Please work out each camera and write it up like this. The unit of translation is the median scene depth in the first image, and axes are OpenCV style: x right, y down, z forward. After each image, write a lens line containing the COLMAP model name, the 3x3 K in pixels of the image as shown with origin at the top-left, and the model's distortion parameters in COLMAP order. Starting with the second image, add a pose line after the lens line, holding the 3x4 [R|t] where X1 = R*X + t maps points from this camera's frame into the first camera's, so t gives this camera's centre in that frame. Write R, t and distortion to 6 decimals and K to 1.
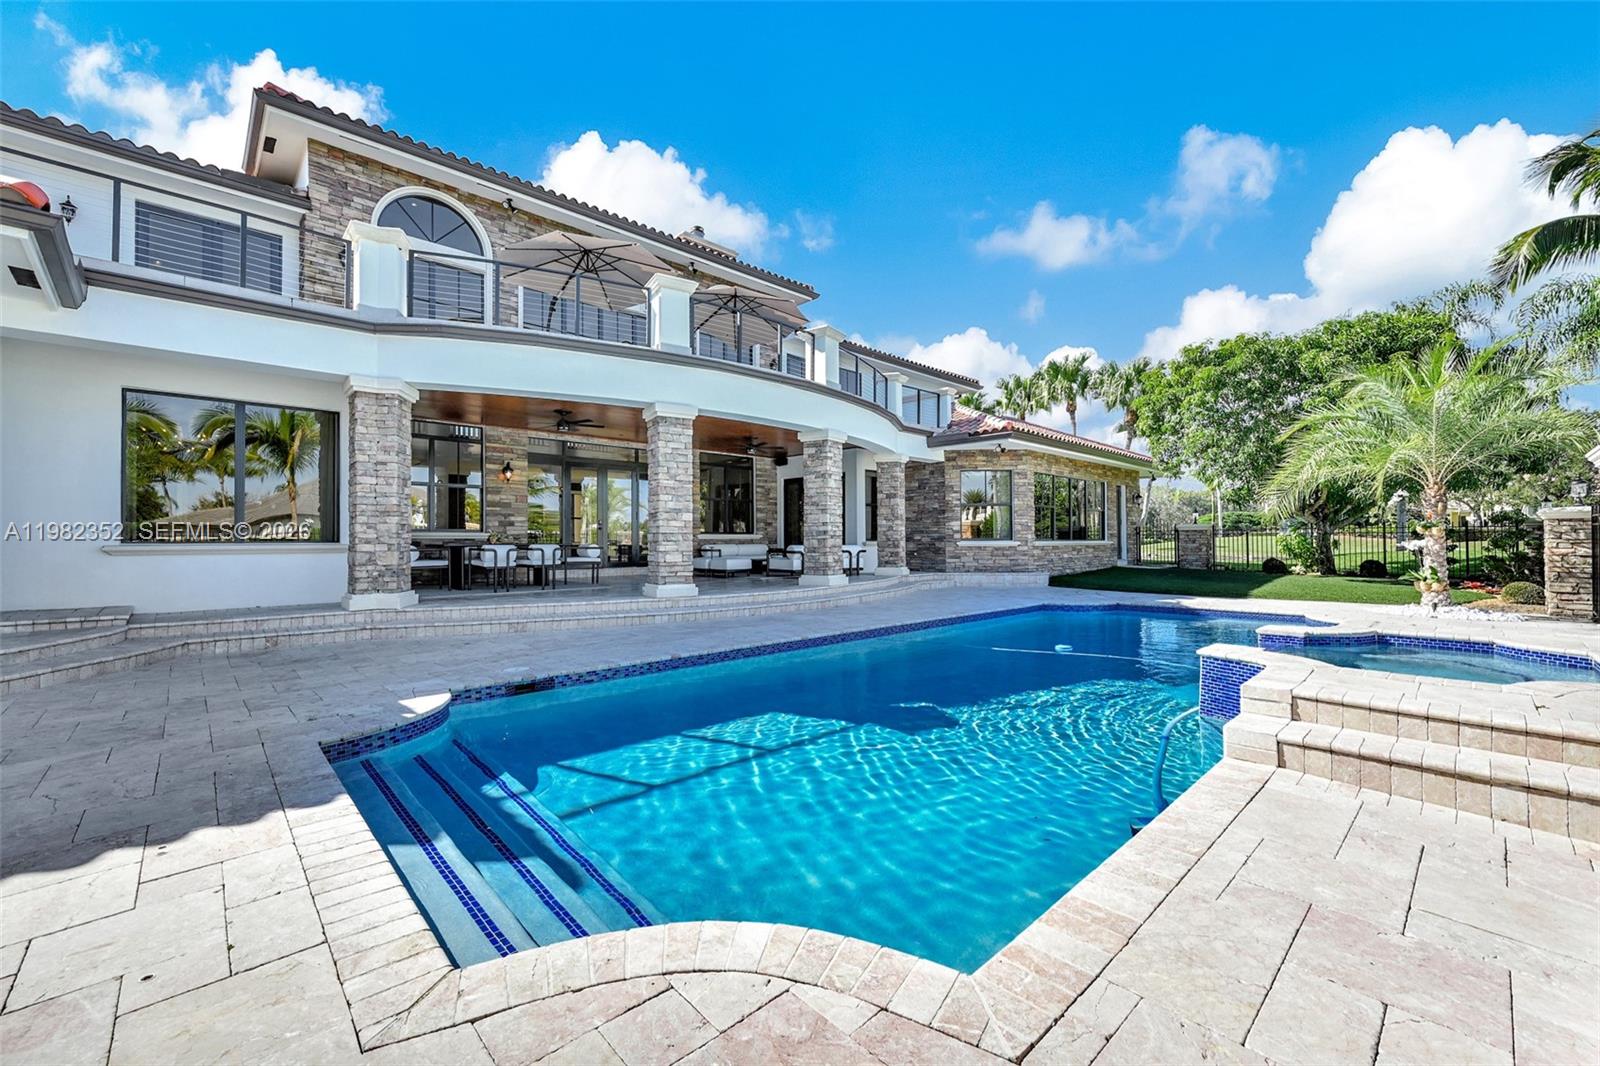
lens RADIAL K [[640.9, 0, 800.0], [0, 640.9, 533.0], [0, 0, 1]] dist [0.001723, 0.000492]
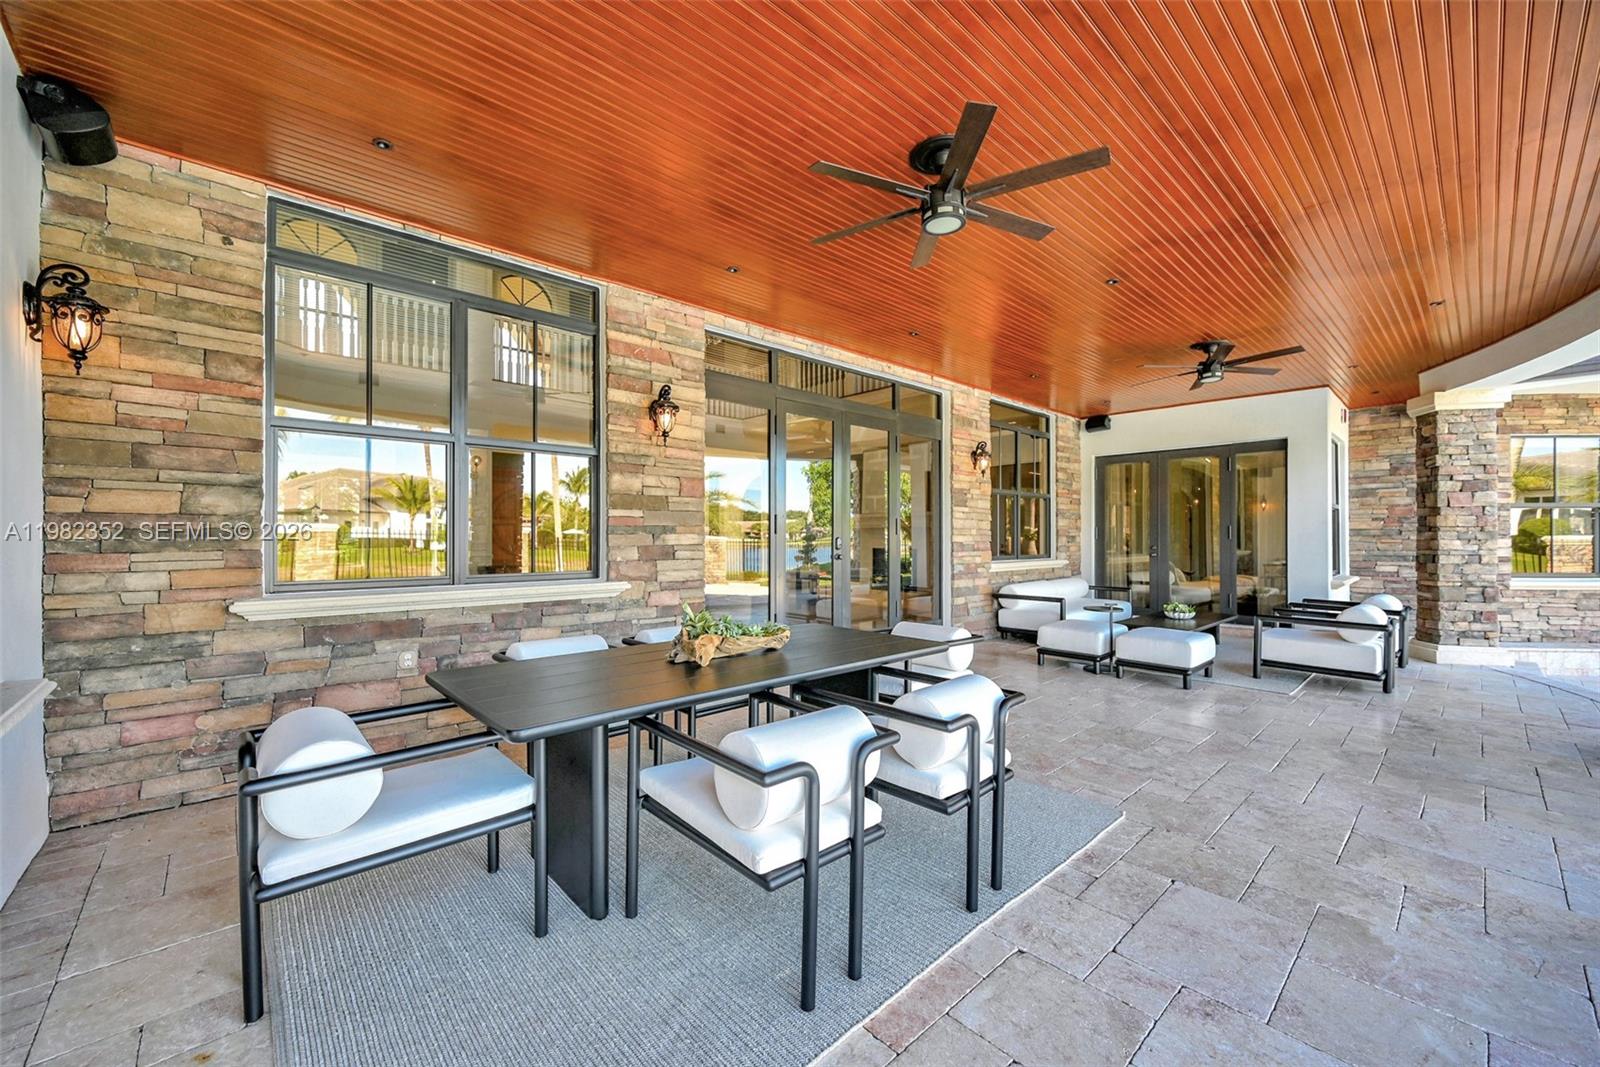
lens RADIAL K [[635.7, 0, 800.0], [0, 635.7, 533.5], [0, 0, 1]] dist [-0.002051, -0.000722]
pose [[0.999755, 0.006172, -0.021254, -0.363966], [-0.005979, 0.999940, 0.009152, -0.029573], [0.021309, -0.009023, 0.999732, 0.627543]]
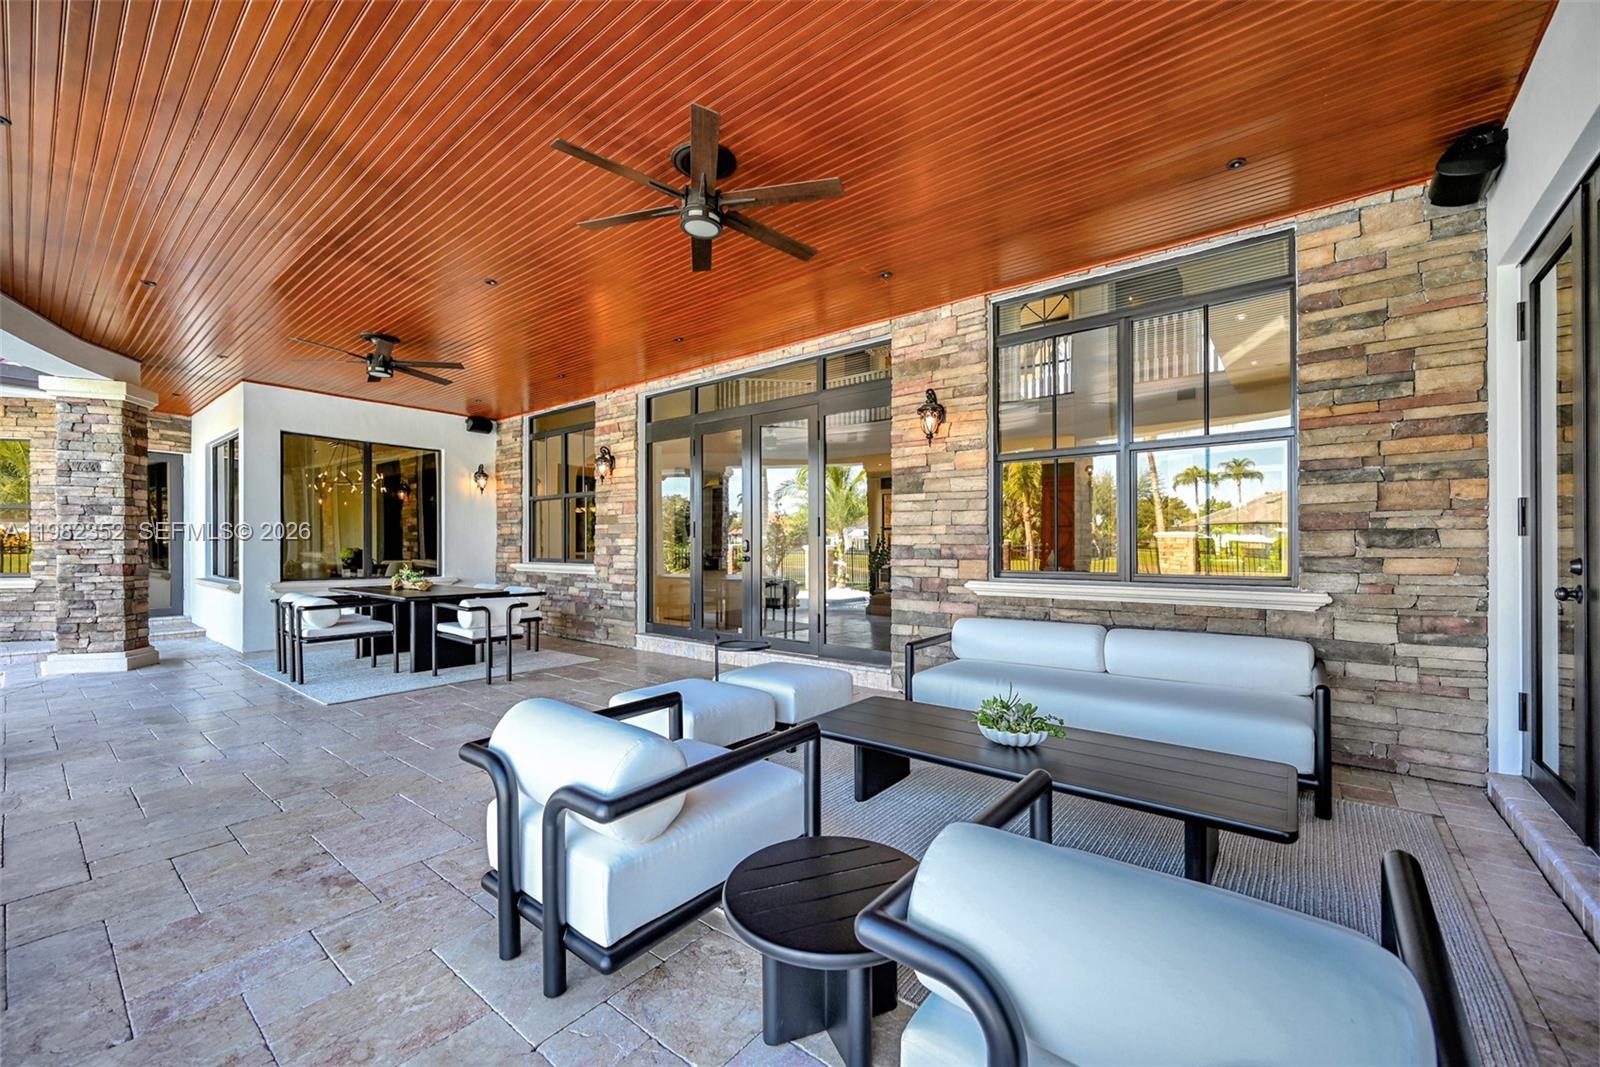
lens RADIAL K [[640.9, 0, 800.0], [0, 640.9, 533.5], [0, 0, 1]] dist [0.001723, 0.000492]
pose [[0.119564, -0.012770, -0.992744, 0.160360], [0.014854, 0.999828, -0.011073, -0.021163], [0.992715, -0.013422, 0.119734, 1.090473]]
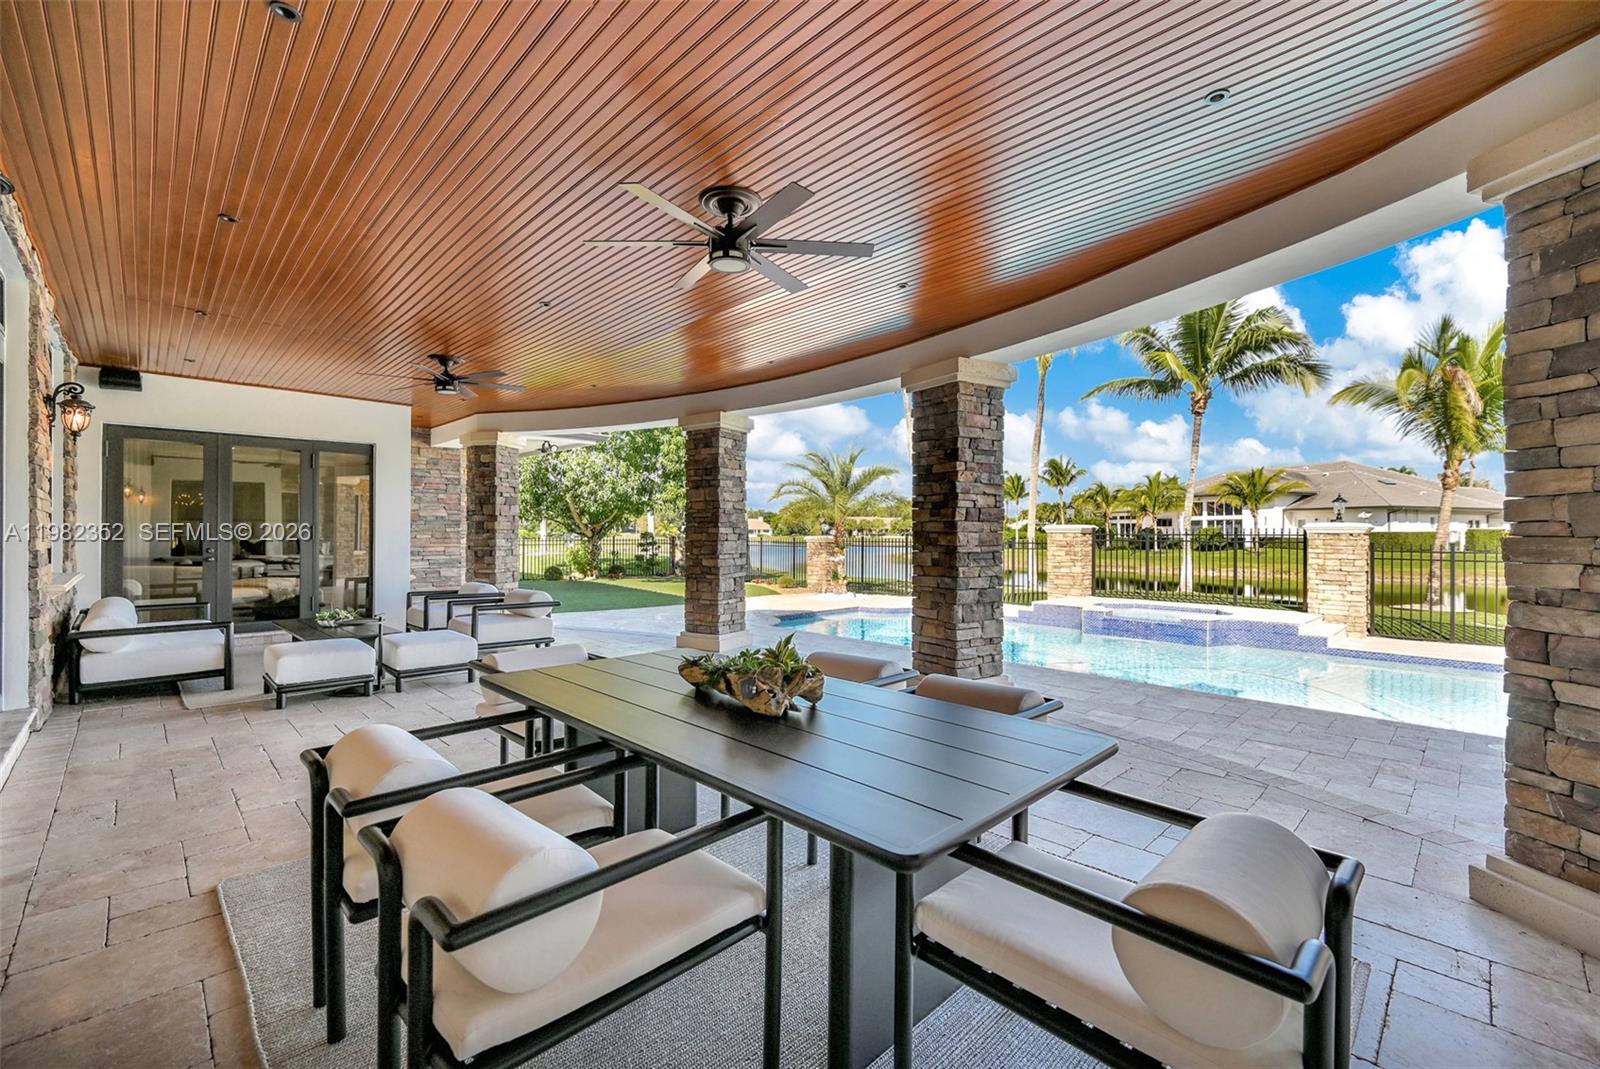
lens RADIAL K [[640.9, 0, 800.0], [0, 640.9, 534.5], [0, 0, 1]] dist [0.001723, 0.000492]
pose [[-0.028767, 0.001912, 0.999584, -0.571702], [-0.012274, 0.999922, -0.002266, -0.030480], [-0.999511, -0.012334, -0.028741, 0.829018]]
